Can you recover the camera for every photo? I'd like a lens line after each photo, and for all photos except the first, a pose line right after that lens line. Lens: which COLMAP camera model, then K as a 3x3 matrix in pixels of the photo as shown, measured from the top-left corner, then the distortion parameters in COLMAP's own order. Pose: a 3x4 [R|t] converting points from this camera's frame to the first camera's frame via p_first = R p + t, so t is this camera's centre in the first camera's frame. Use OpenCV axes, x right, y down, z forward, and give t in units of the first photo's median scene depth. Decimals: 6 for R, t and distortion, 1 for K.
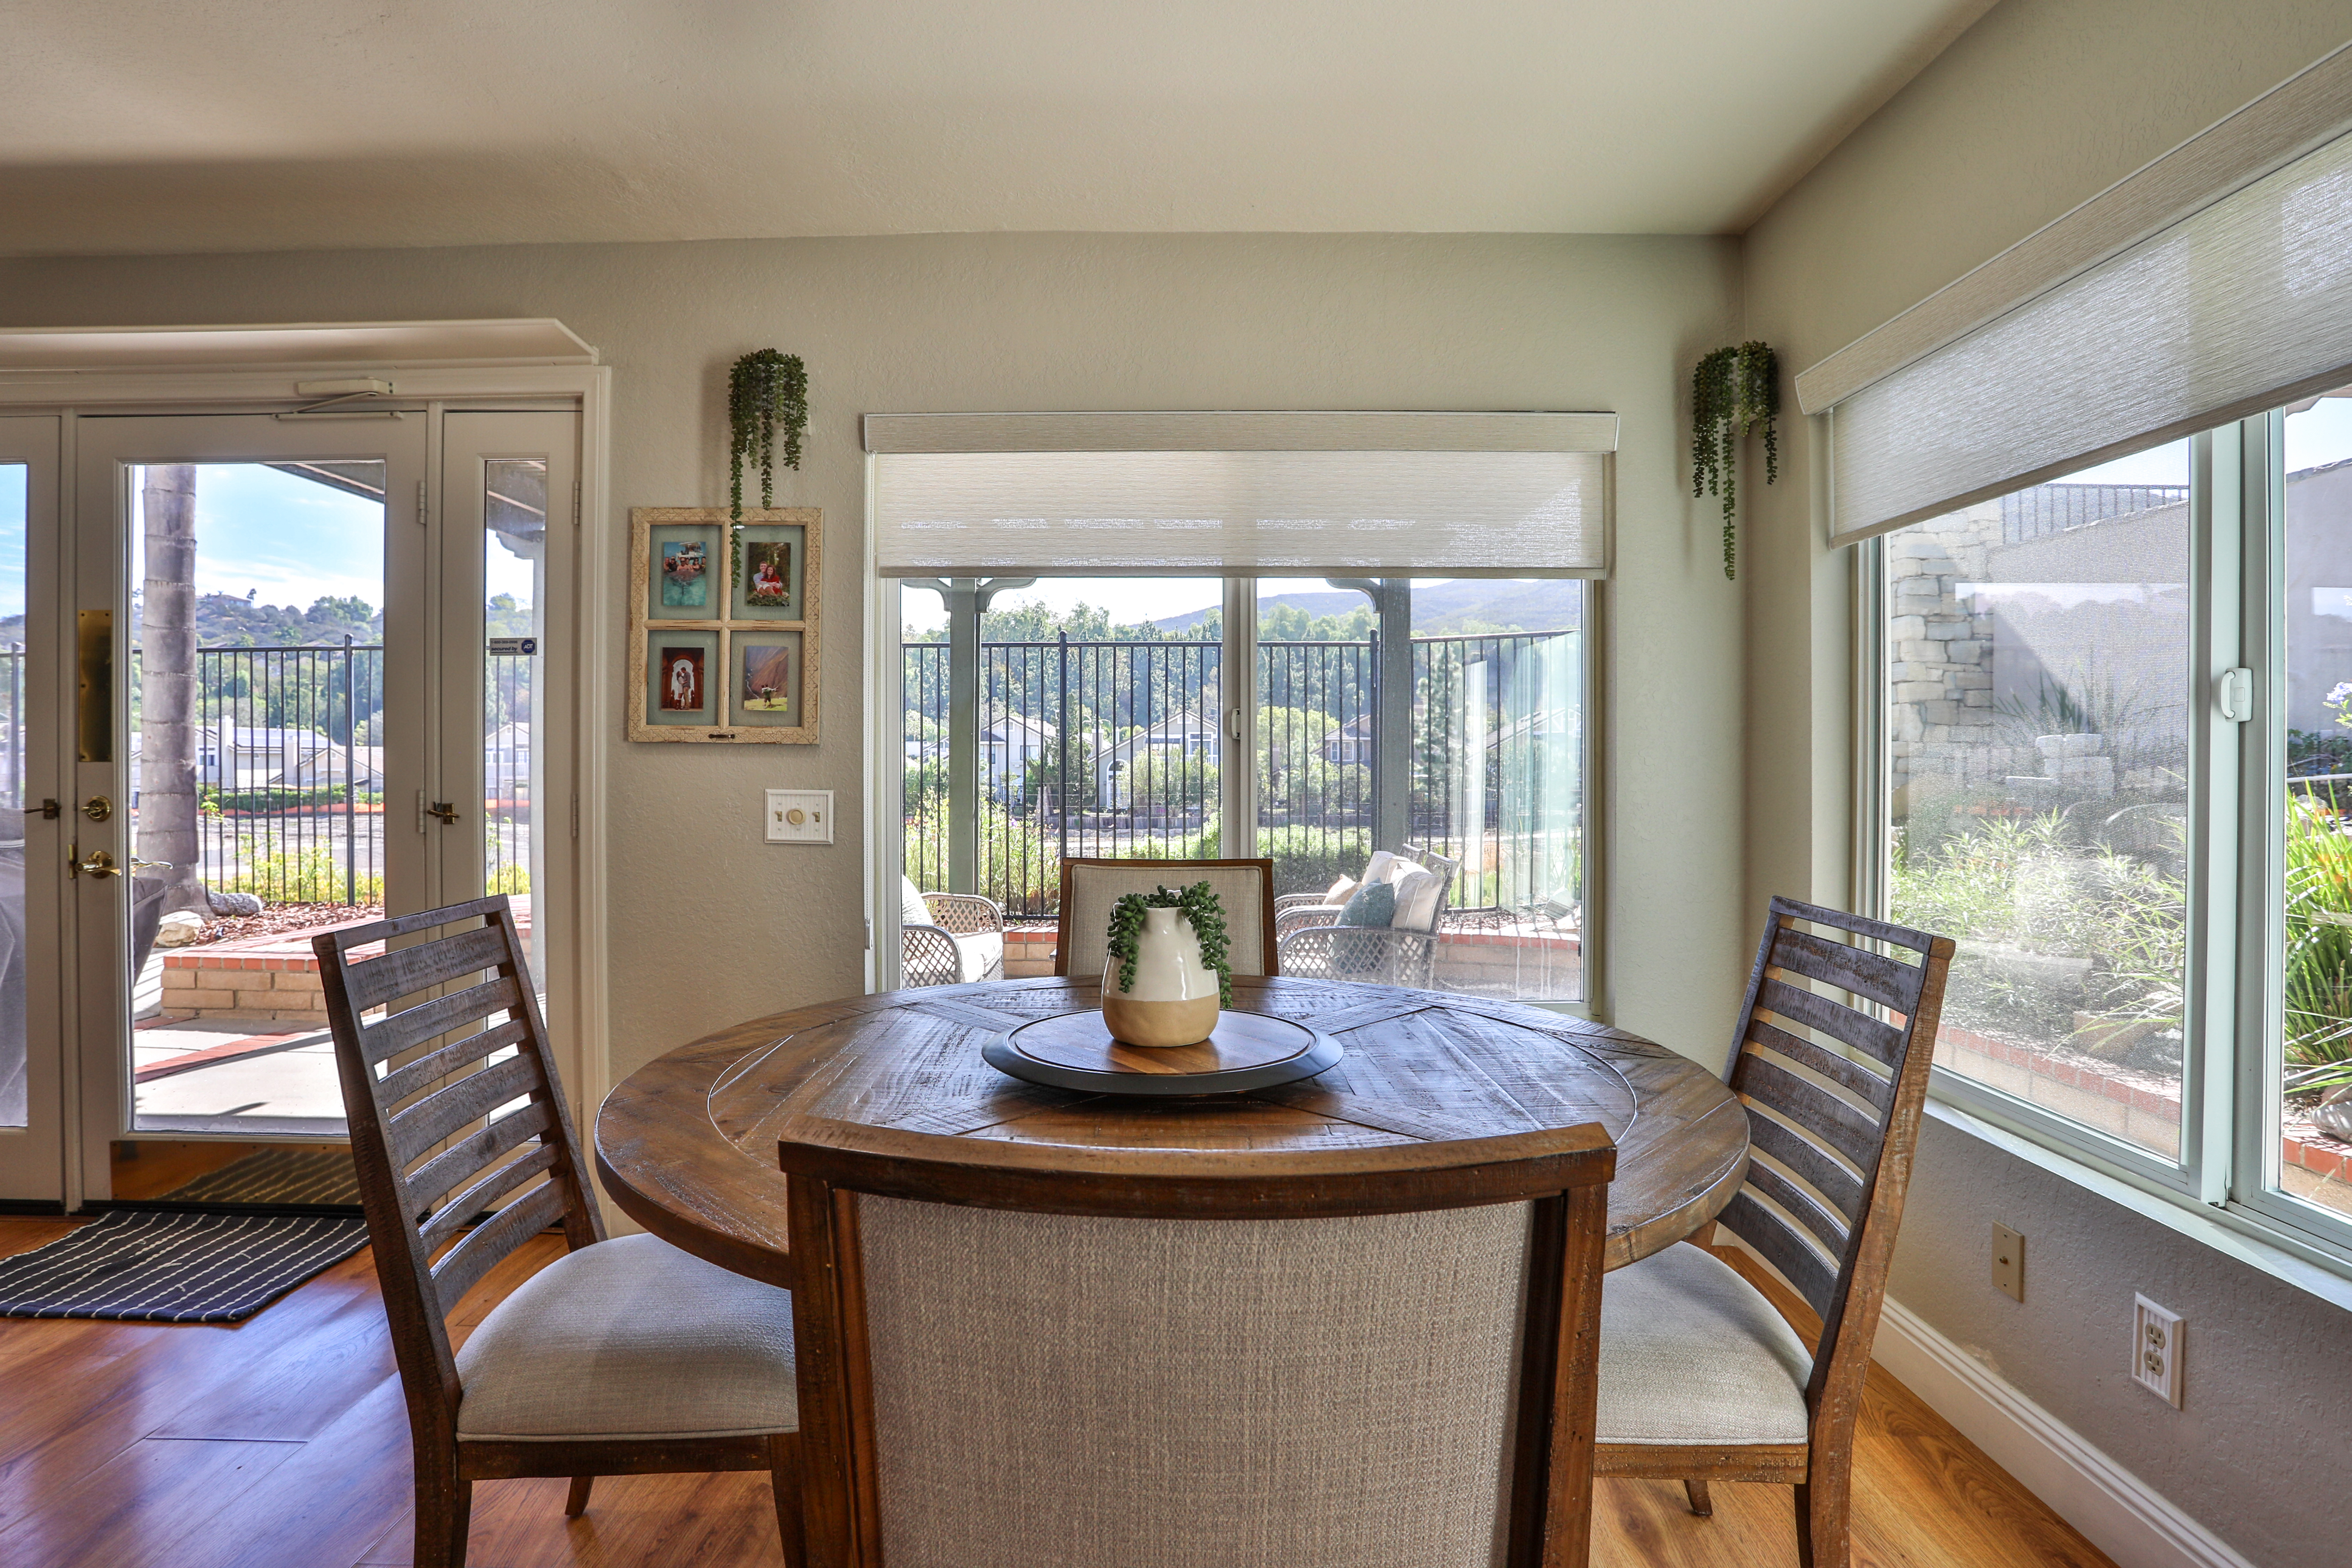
lens RADIAL K [[1220.1, 0, 1175.5], [0, 1220.1, 769.3], [0, 0, 1]] dist [-0.074173, 0.029453]
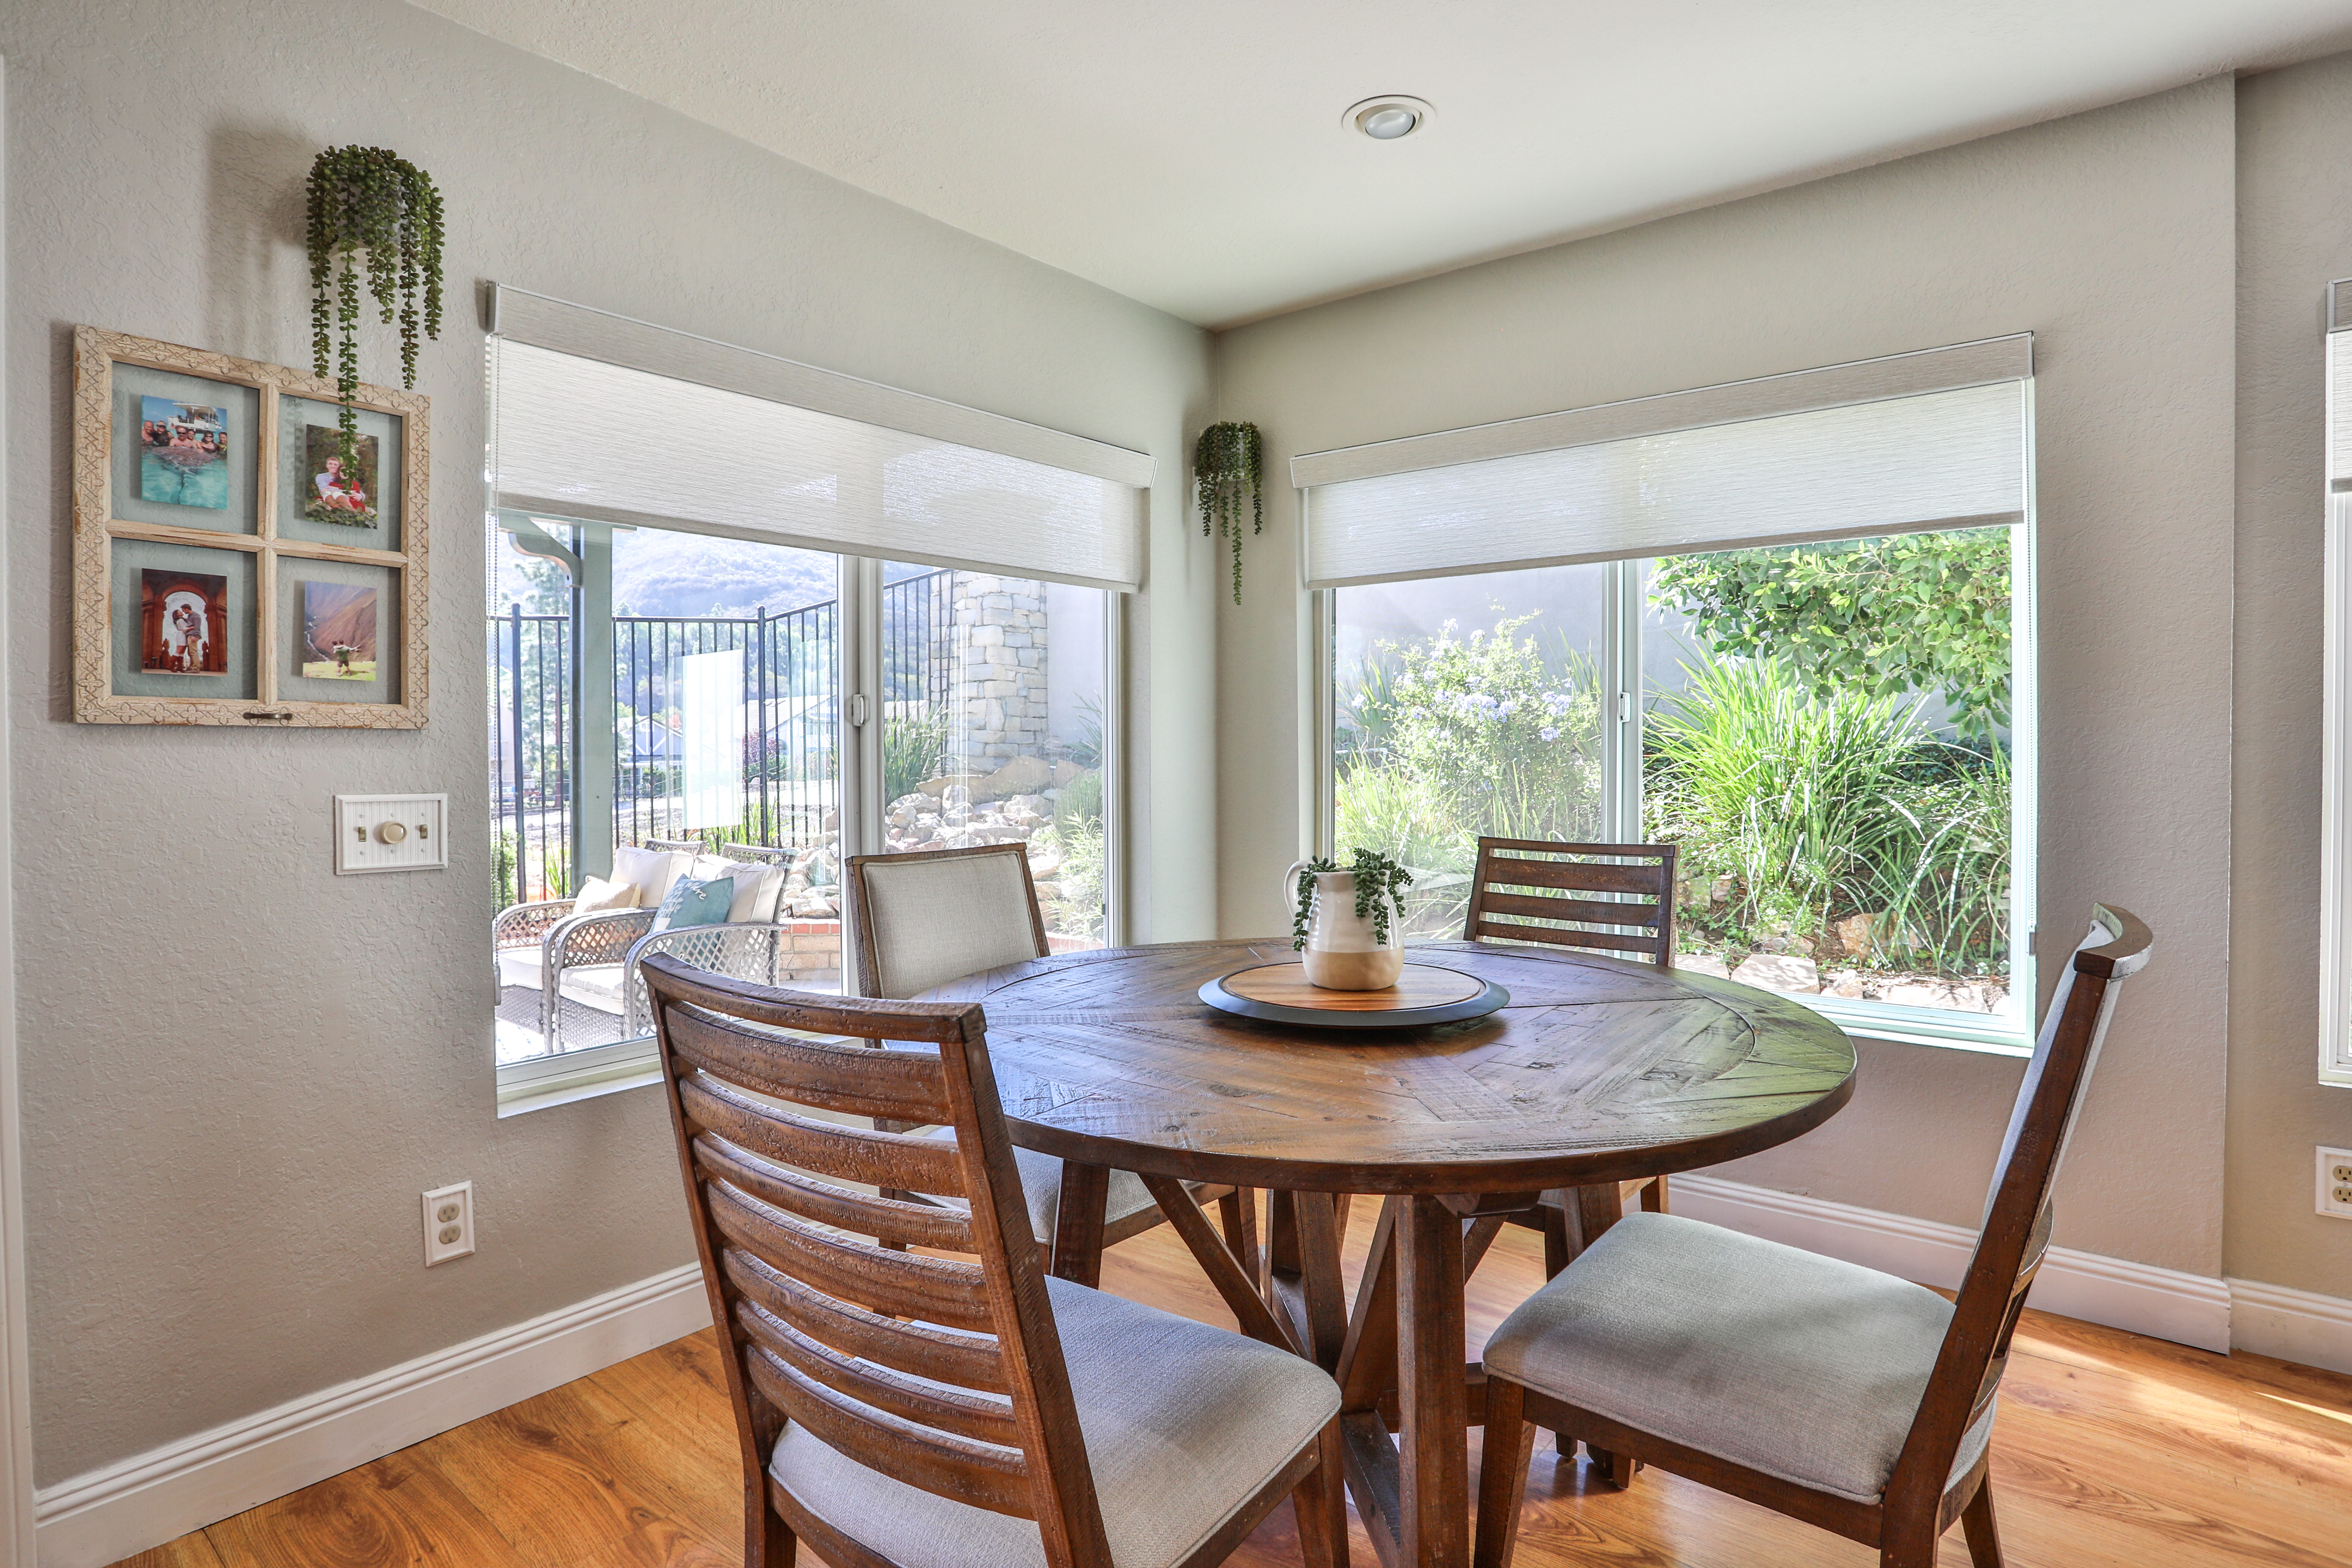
lens RADIAL K [[1220.1, 0, 1169.3], [0, 1220.1, 770.1], [0, 0, 1]] dist [-0.074173, 0.029453]
pose [[0.626041, -0.019945, 0.779535, -0.564106], [0.011343, 0.999800, 0.016471, -0.003370], [-0.779707, -0.001469, 0.626142, 0.226083]]
